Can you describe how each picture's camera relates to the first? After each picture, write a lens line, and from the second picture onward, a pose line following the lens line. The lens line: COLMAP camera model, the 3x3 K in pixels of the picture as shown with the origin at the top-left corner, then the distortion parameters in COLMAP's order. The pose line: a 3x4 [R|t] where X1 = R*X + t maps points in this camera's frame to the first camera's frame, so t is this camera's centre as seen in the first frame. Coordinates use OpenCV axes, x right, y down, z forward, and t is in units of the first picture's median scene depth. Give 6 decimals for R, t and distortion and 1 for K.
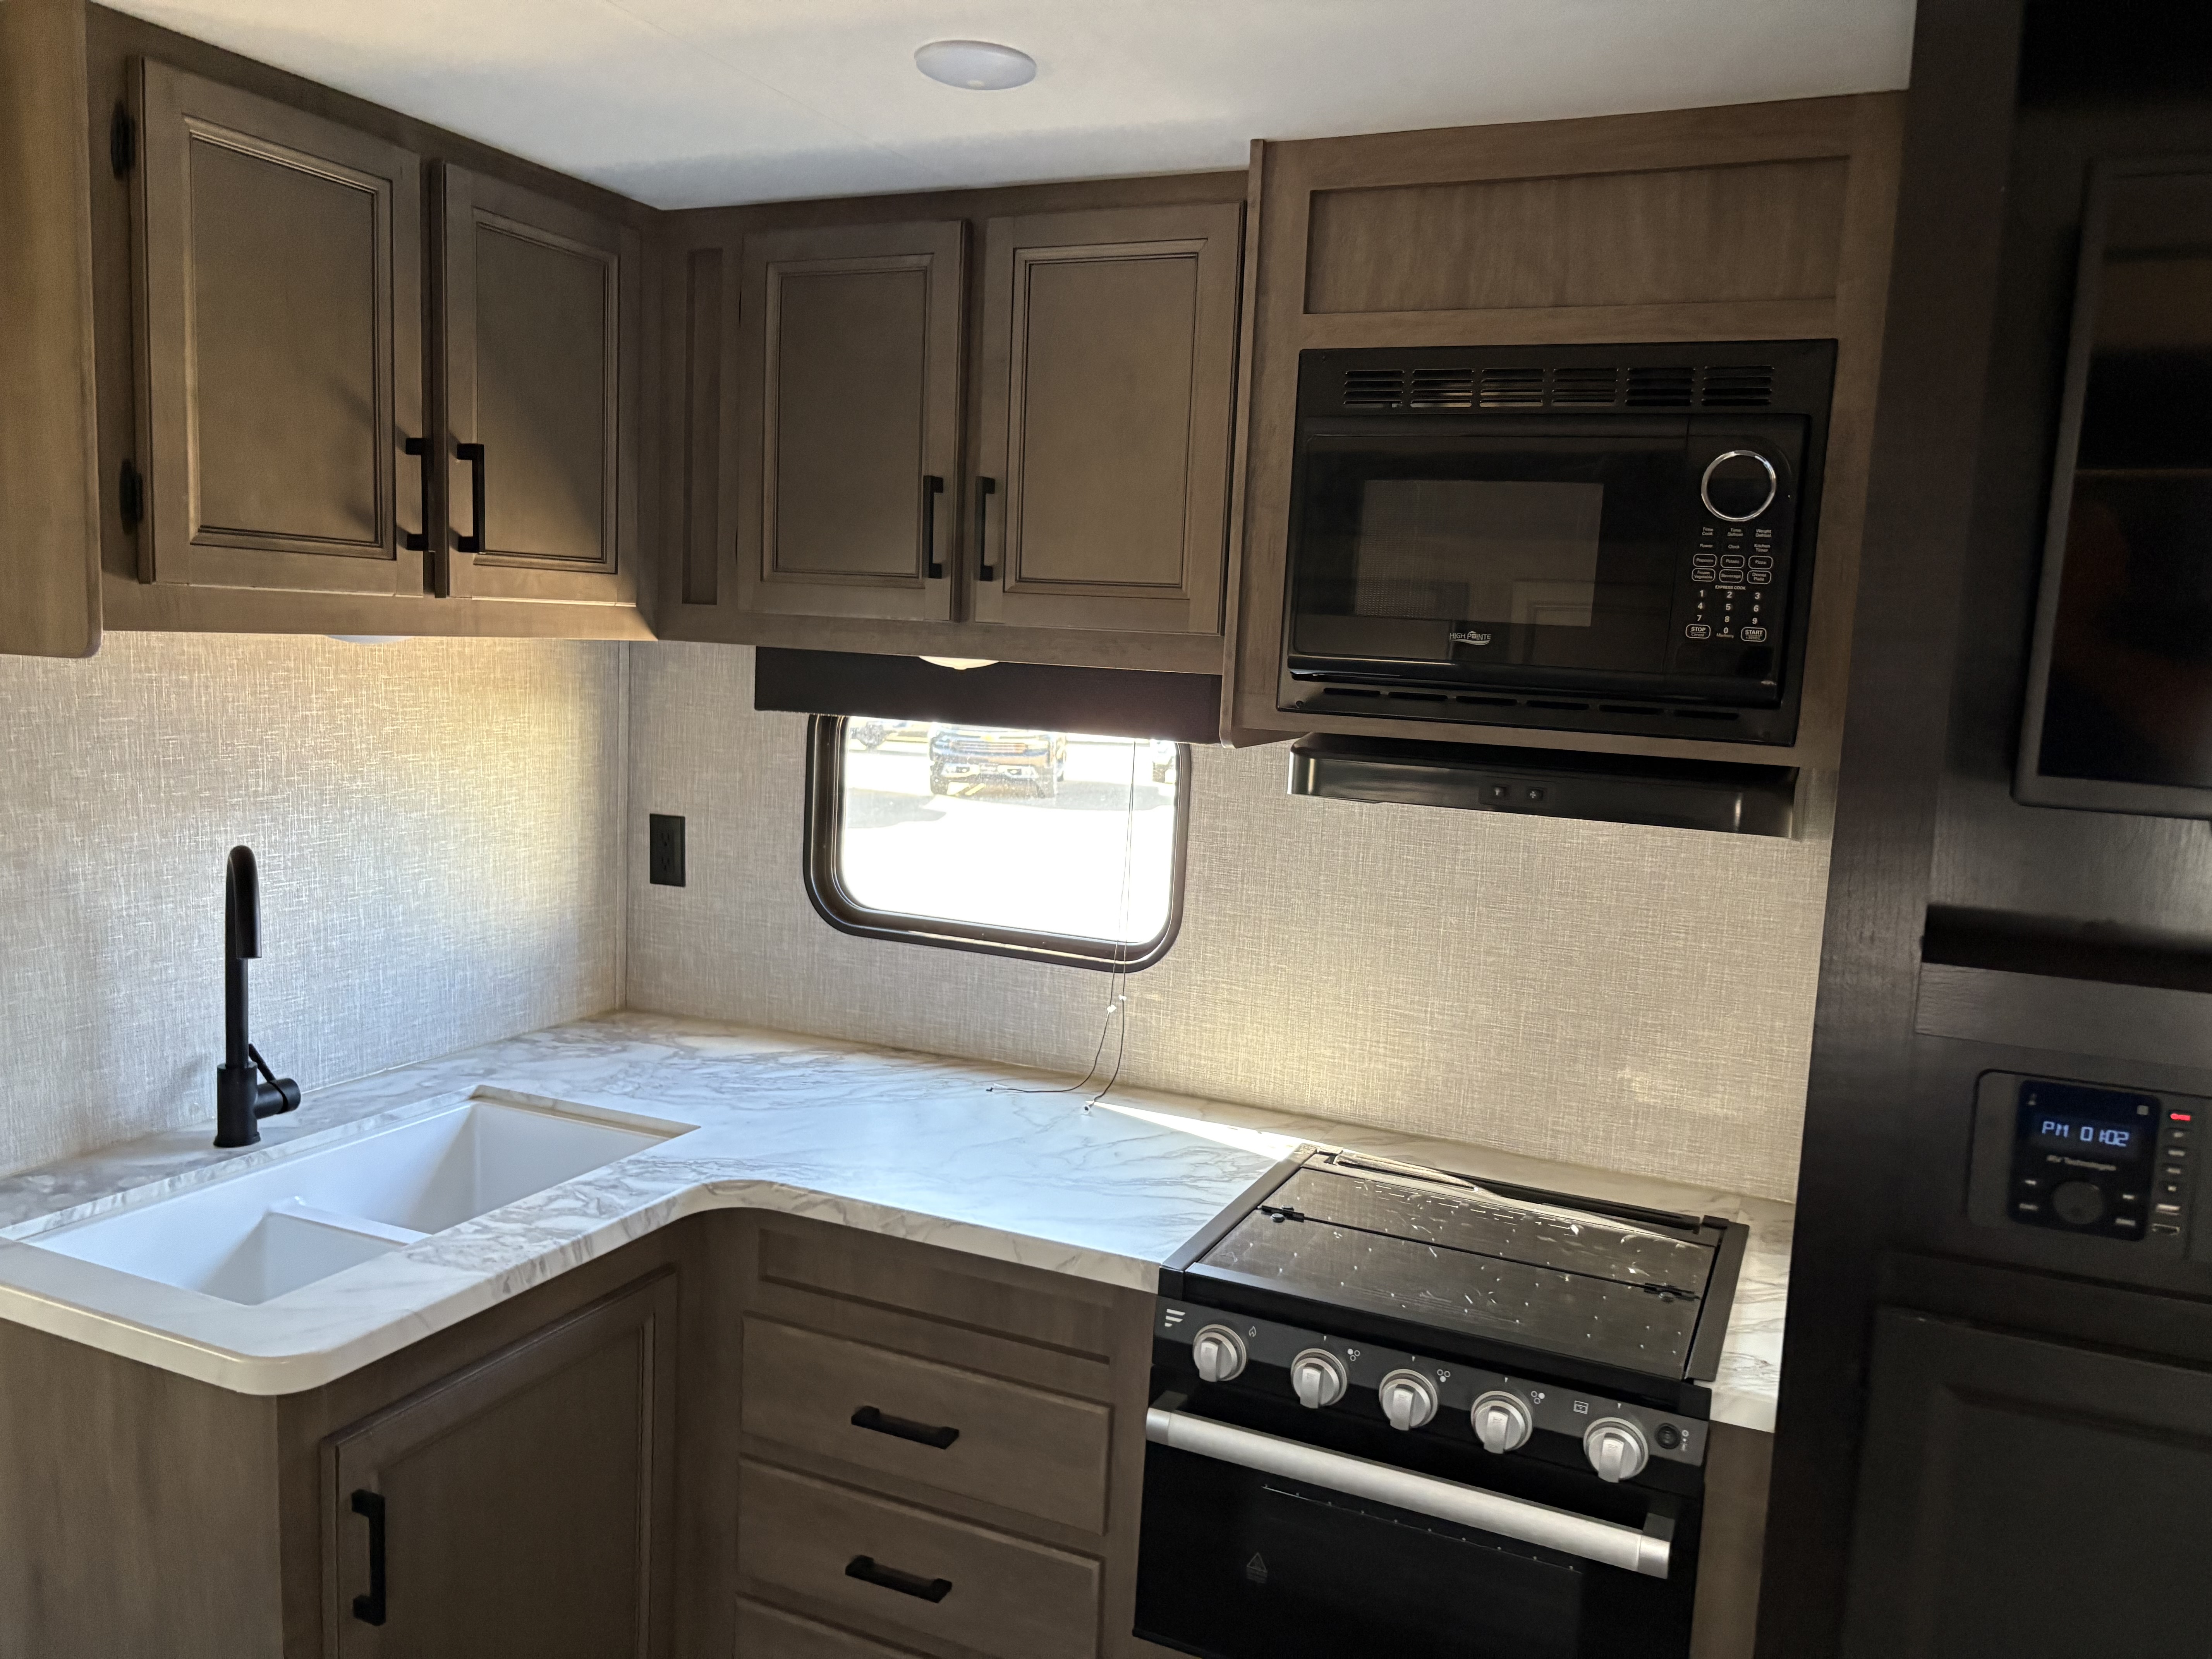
lens RADIAL K [[1669.7, 0, 1106.0], [0, 1669.7, 829.5], [0, 0, 1]] dist [0.010381, 0.005370]
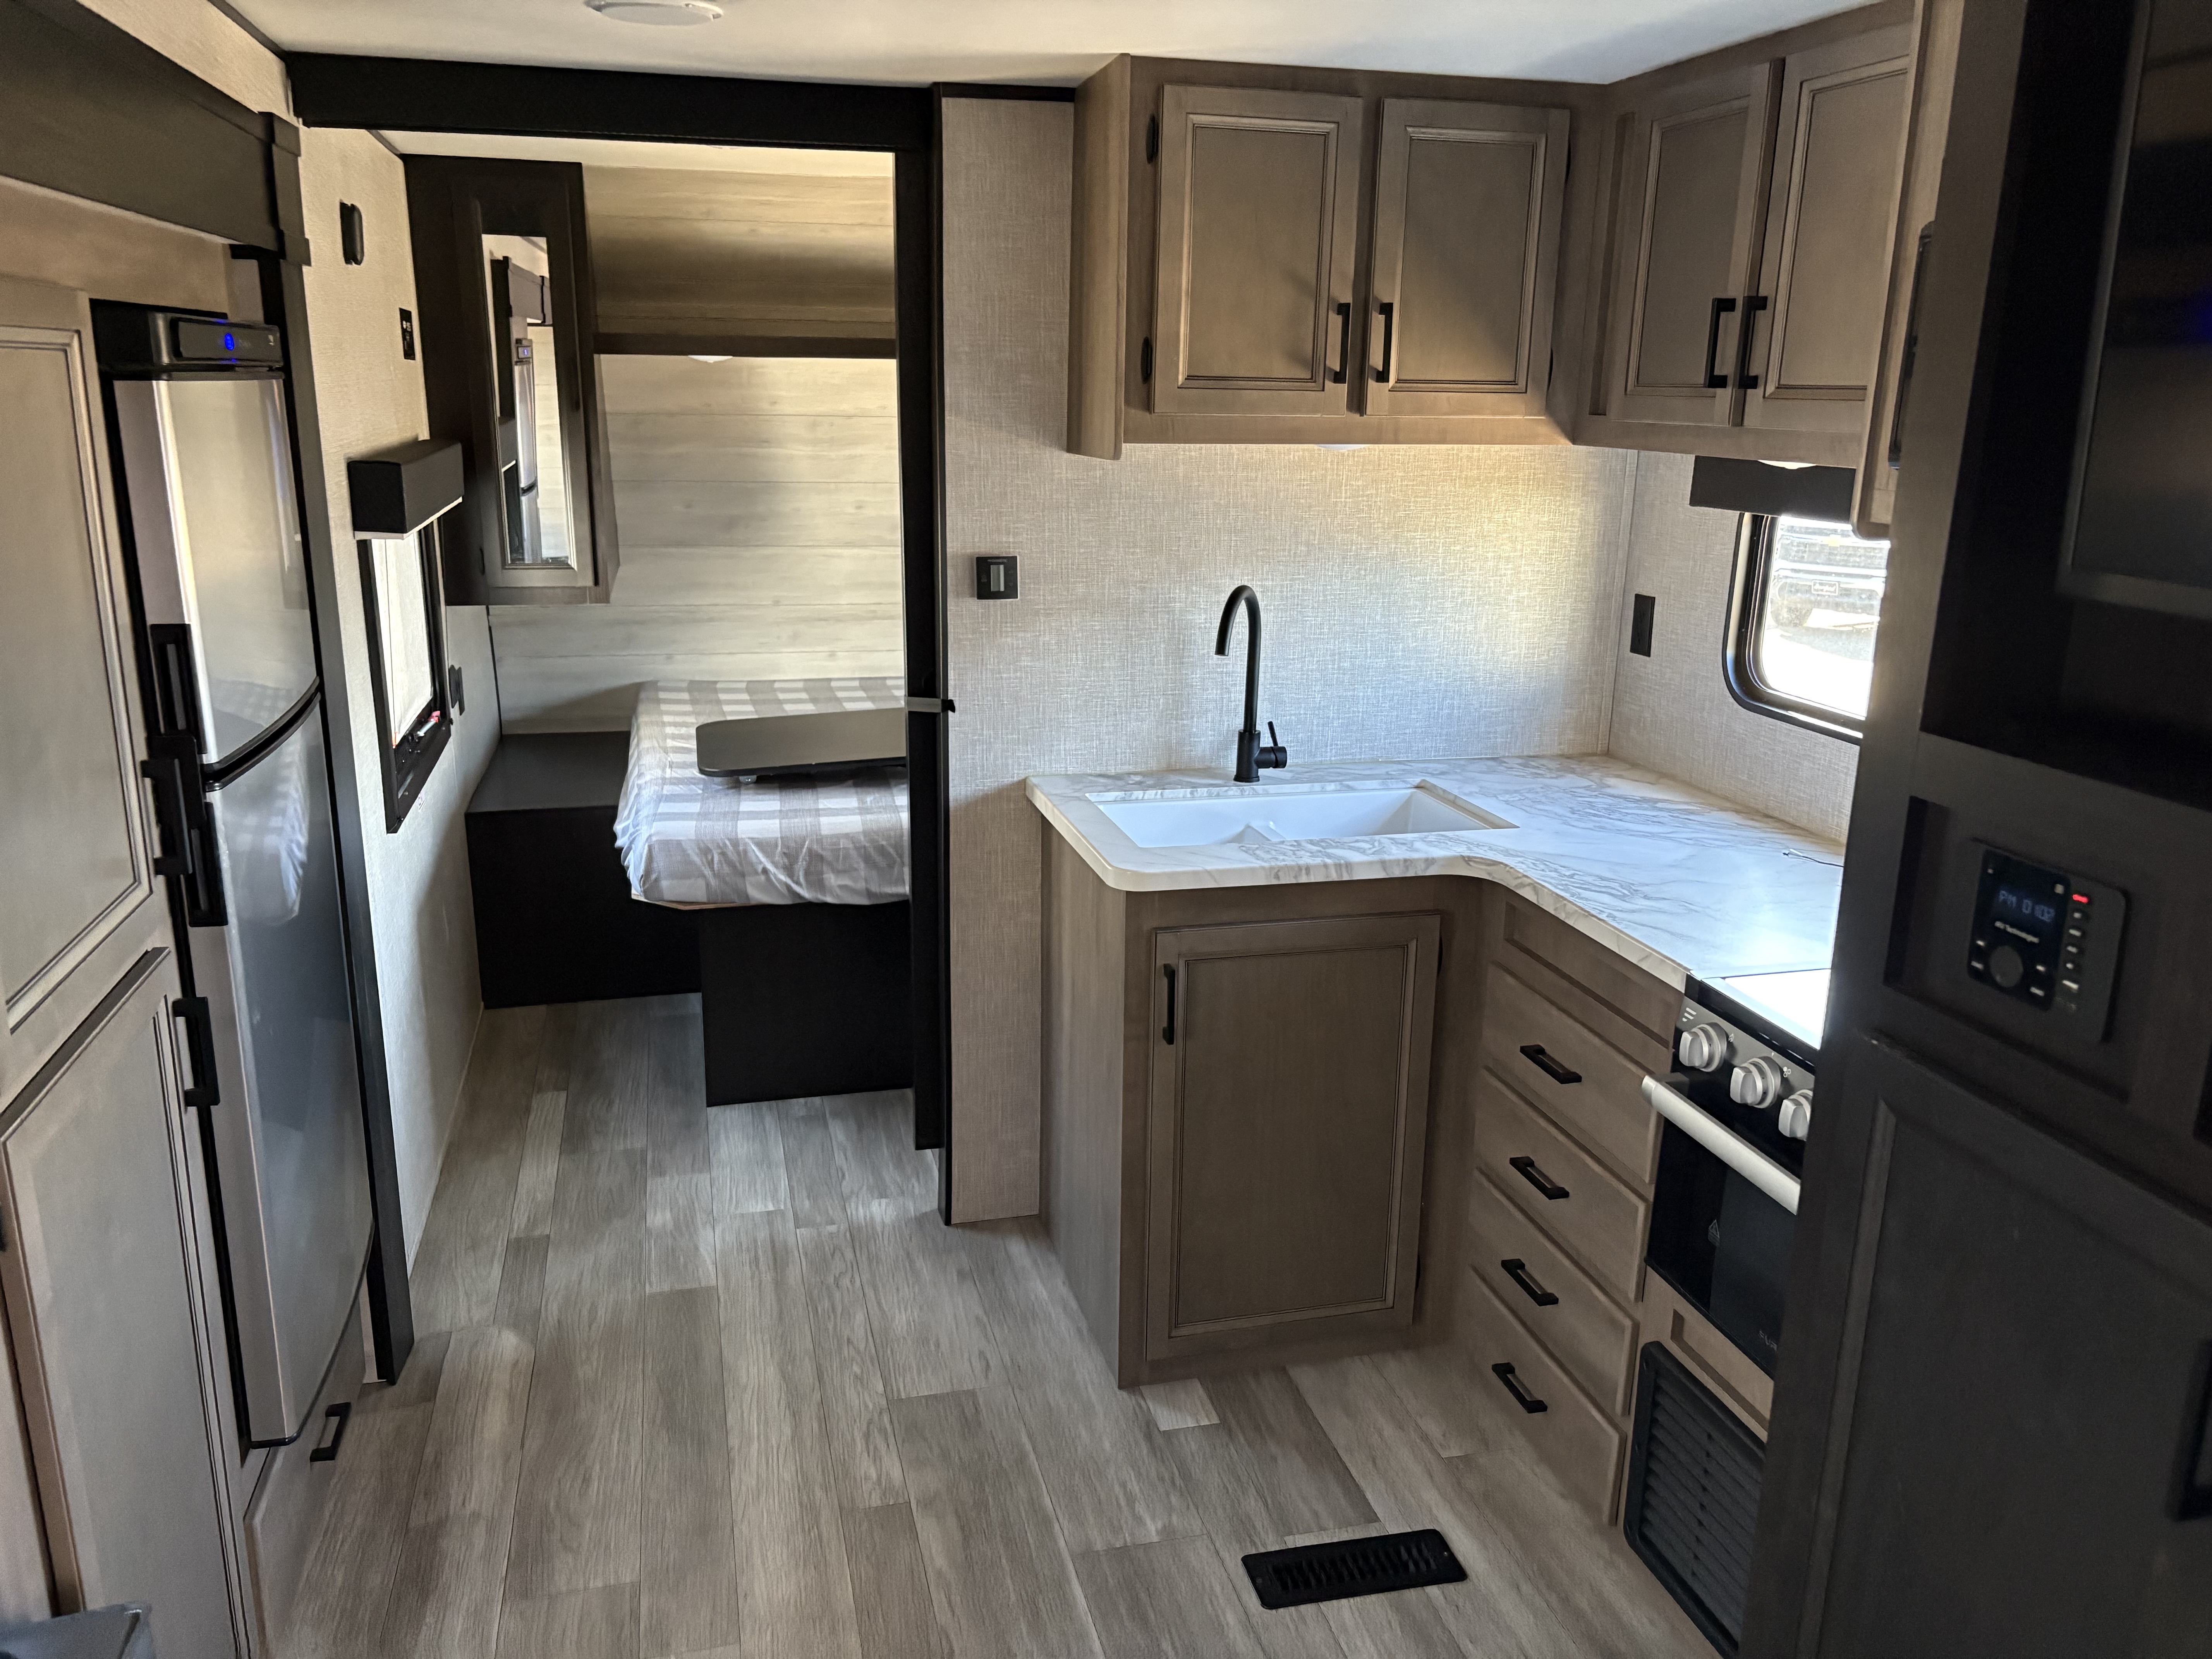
lens RADIAL K [[1645.2, 0, 1106.0], [0, 1645.2, 829.5], [0, 0, 1]] dist [0.128498, -0.435783]
pose [[0.623112, 0.166879, -0.764123, 0.590579], [-0.081545, 0.985510, 0.148732, 0.015518], [0.777870, -0.030366, 0.627691, -0.062525]]
